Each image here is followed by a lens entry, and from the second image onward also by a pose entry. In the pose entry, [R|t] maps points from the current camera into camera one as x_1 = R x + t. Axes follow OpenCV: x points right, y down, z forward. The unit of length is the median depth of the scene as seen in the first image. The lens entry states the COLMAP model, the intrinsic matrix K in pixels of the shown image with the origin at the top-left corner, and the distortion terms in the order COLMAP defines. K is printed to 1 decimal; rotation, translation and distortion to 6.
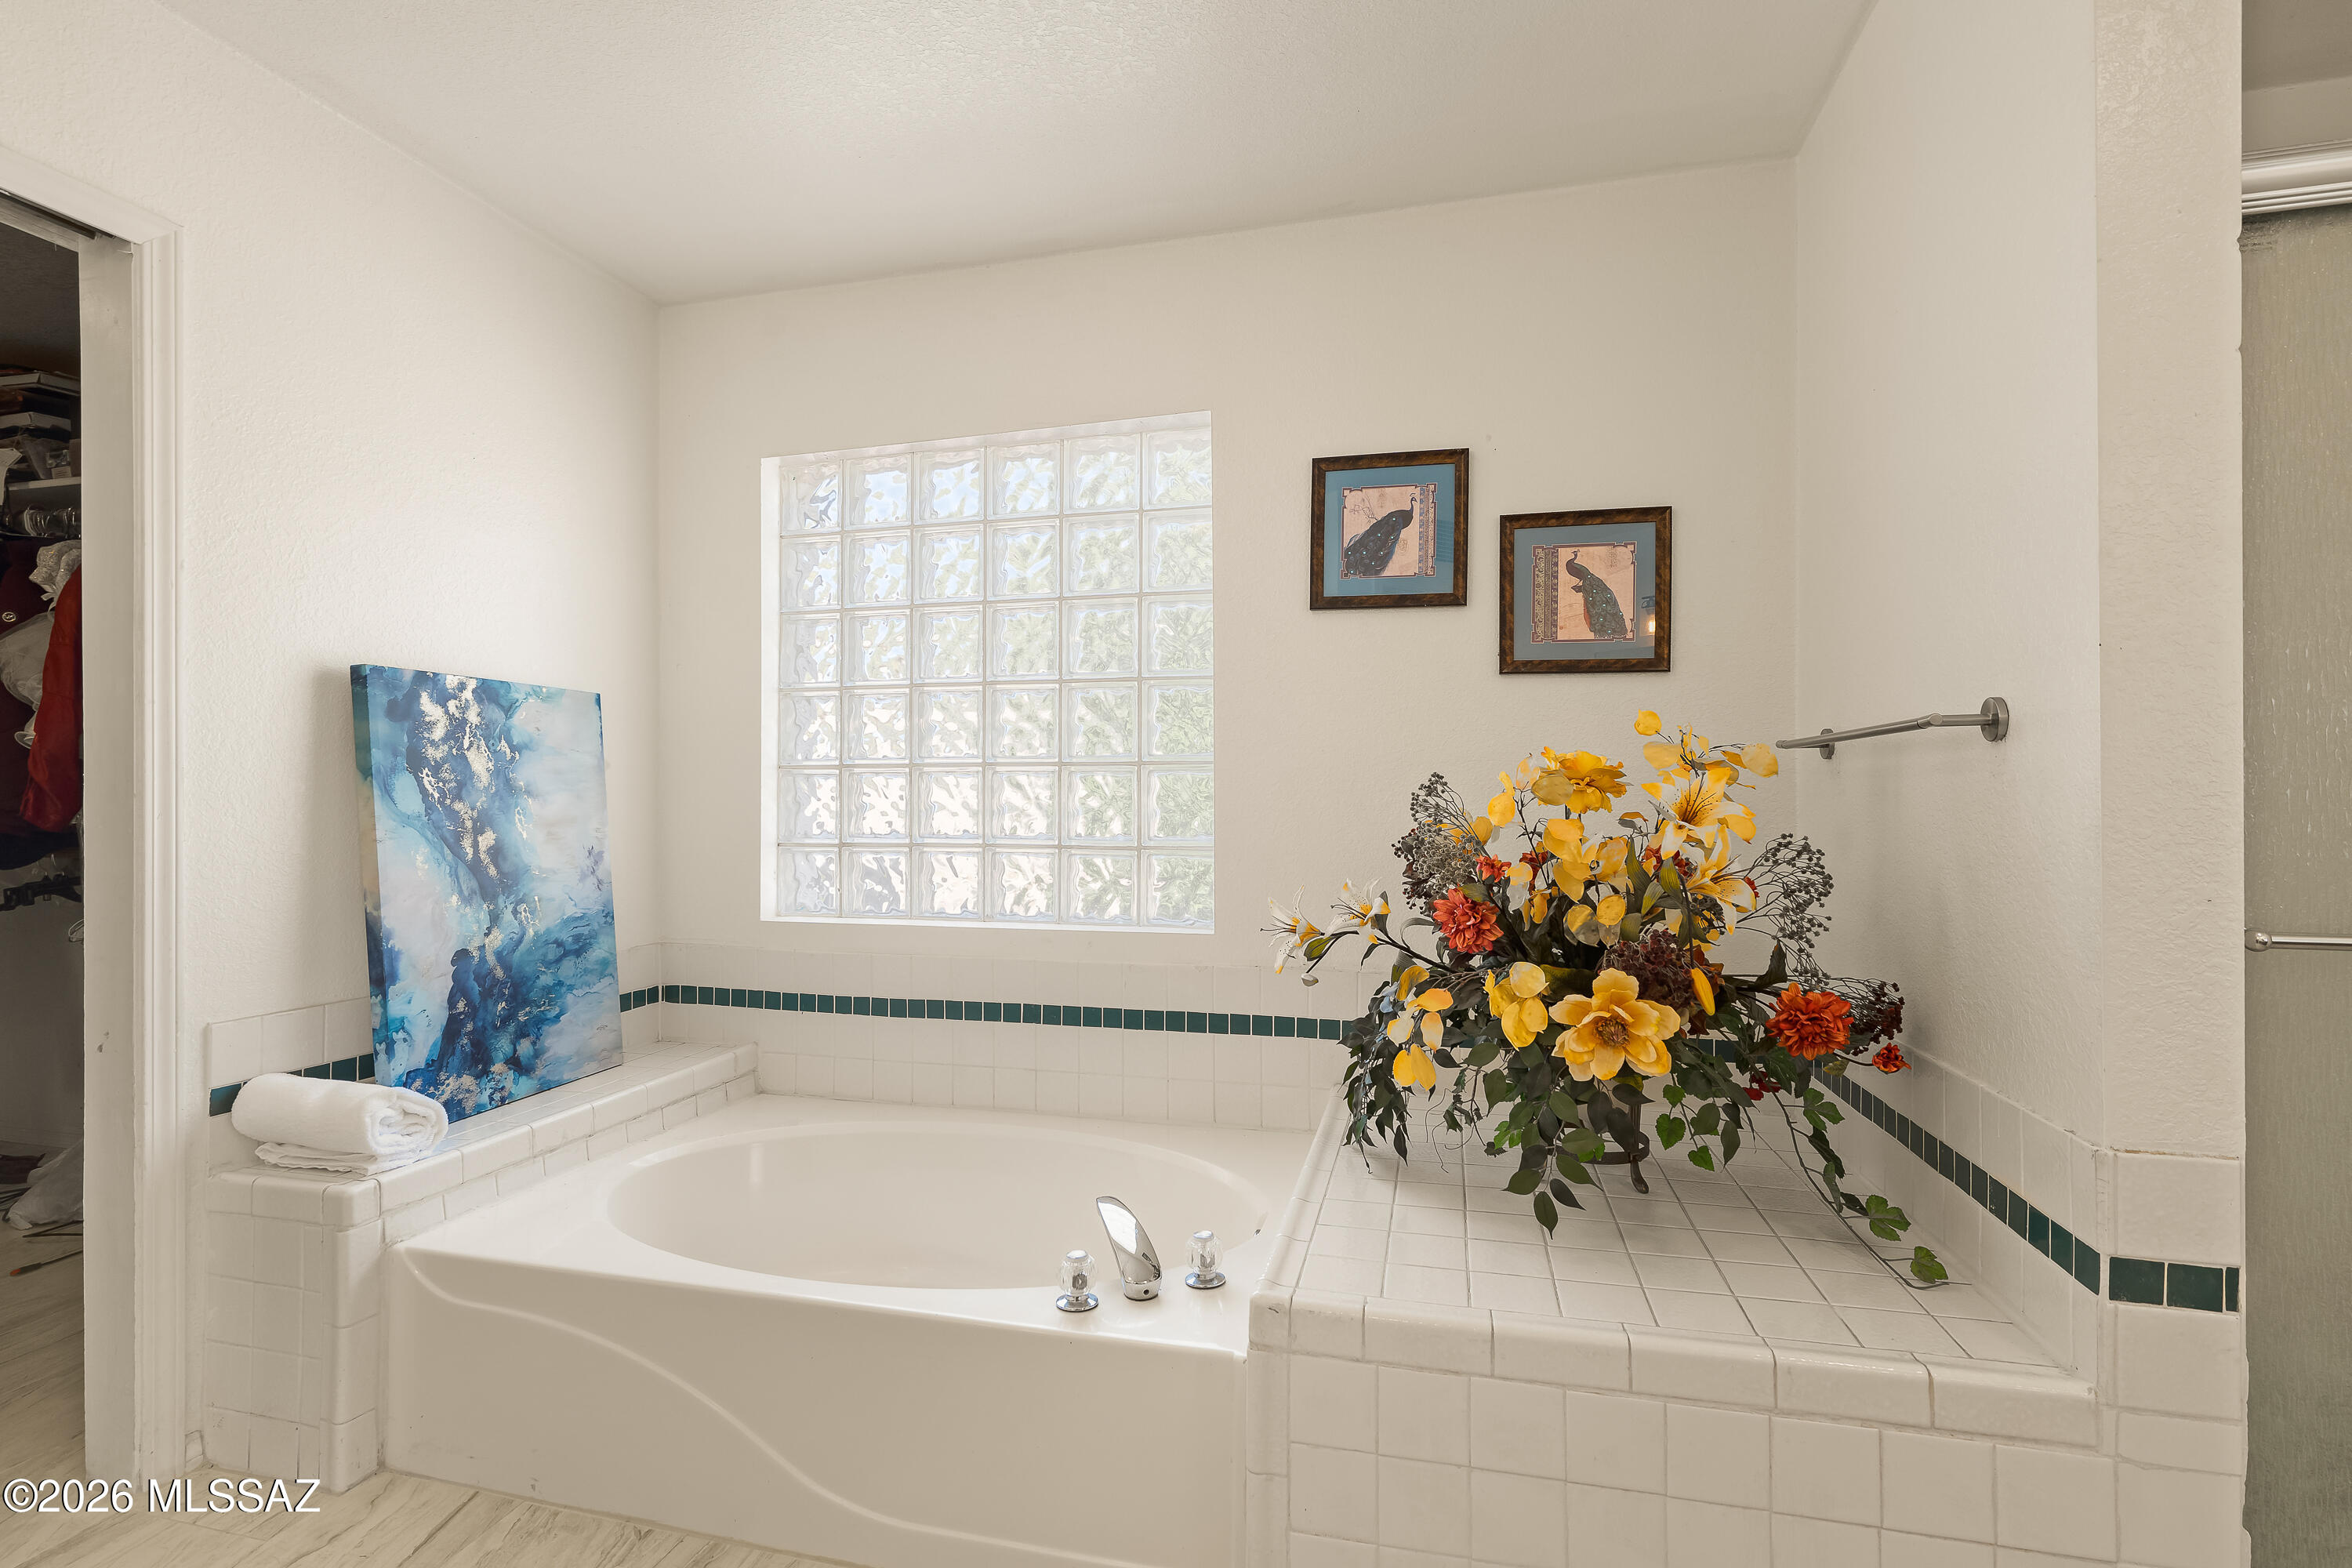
lens RADIAL K [[1080.0, 0, 1160.9], [0, 1080.0, 783.0], [0, 0, 1]] dist [0.001366, -0.000115]
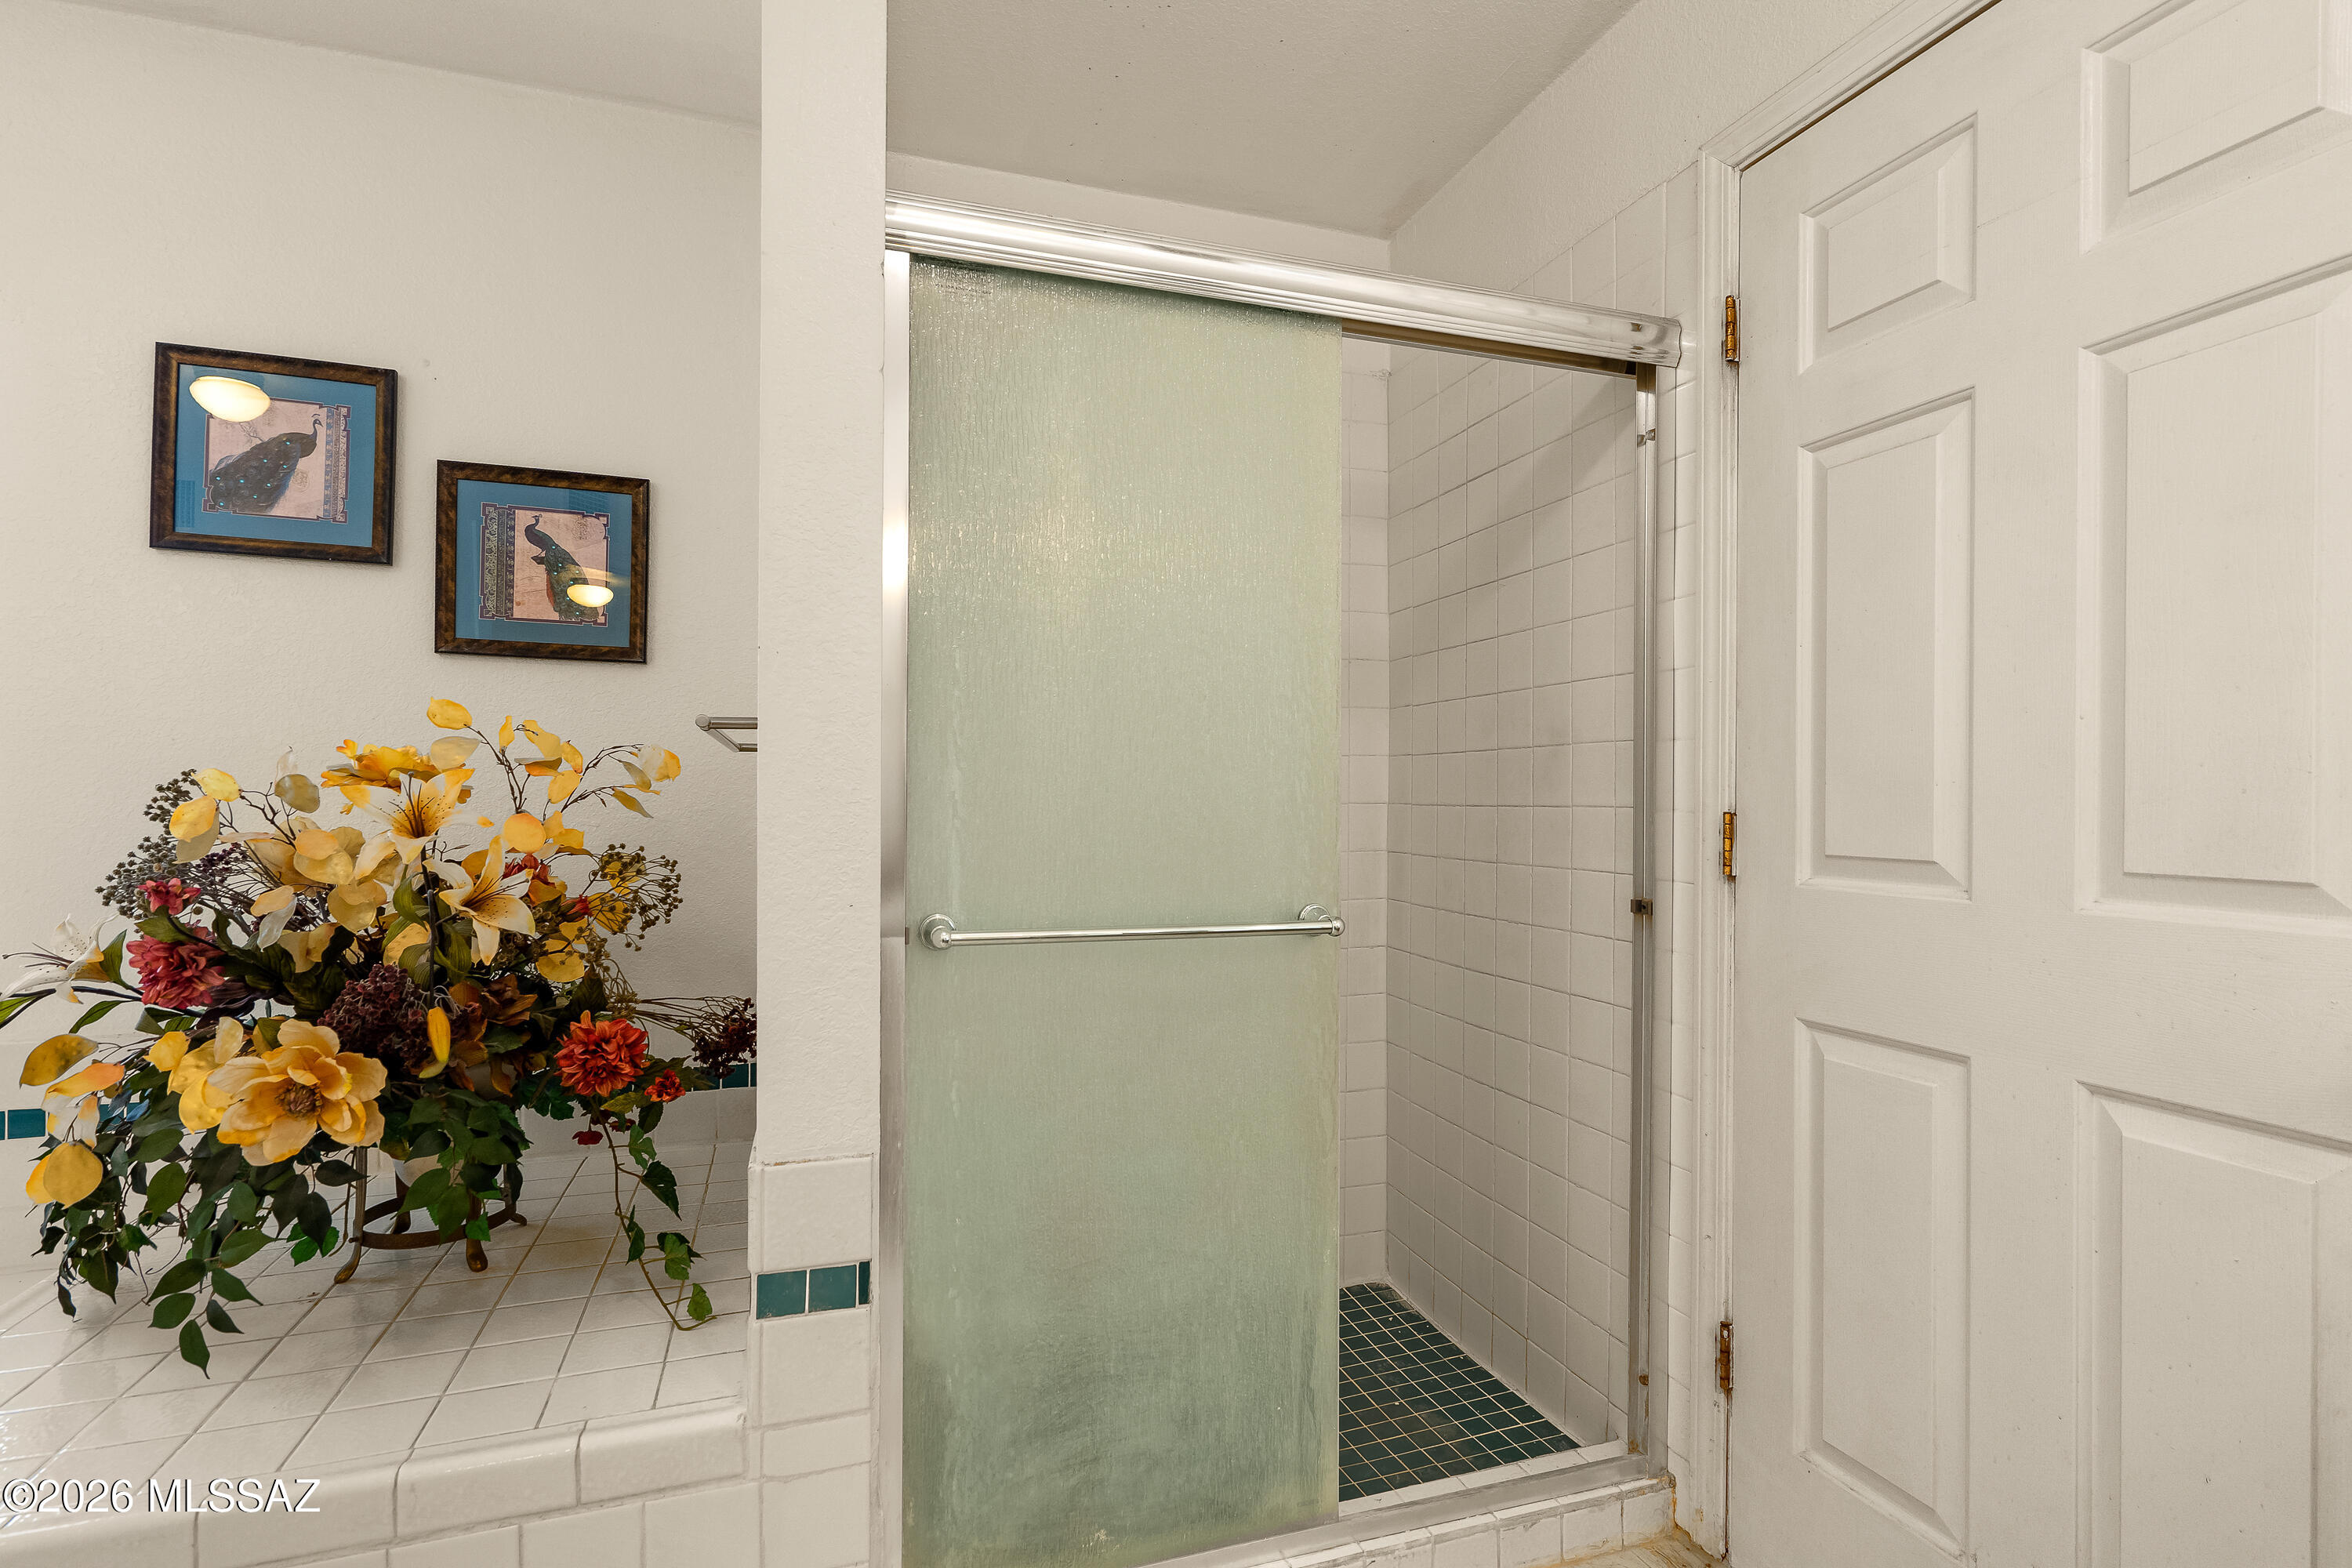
lens RADIAL K [[1133.3, 0, 1176.0], [0, 1133.3, 784.0], [0, 0, 1]] dist [0.000668, -0.000214]
pose [[0.836470, 0.011836, 0.547885, 0.607339], [-0.010737, 0.999929, -0.005208, -0.004336], [-0.547908, -0.001526, 0.836537, -0.061637]]
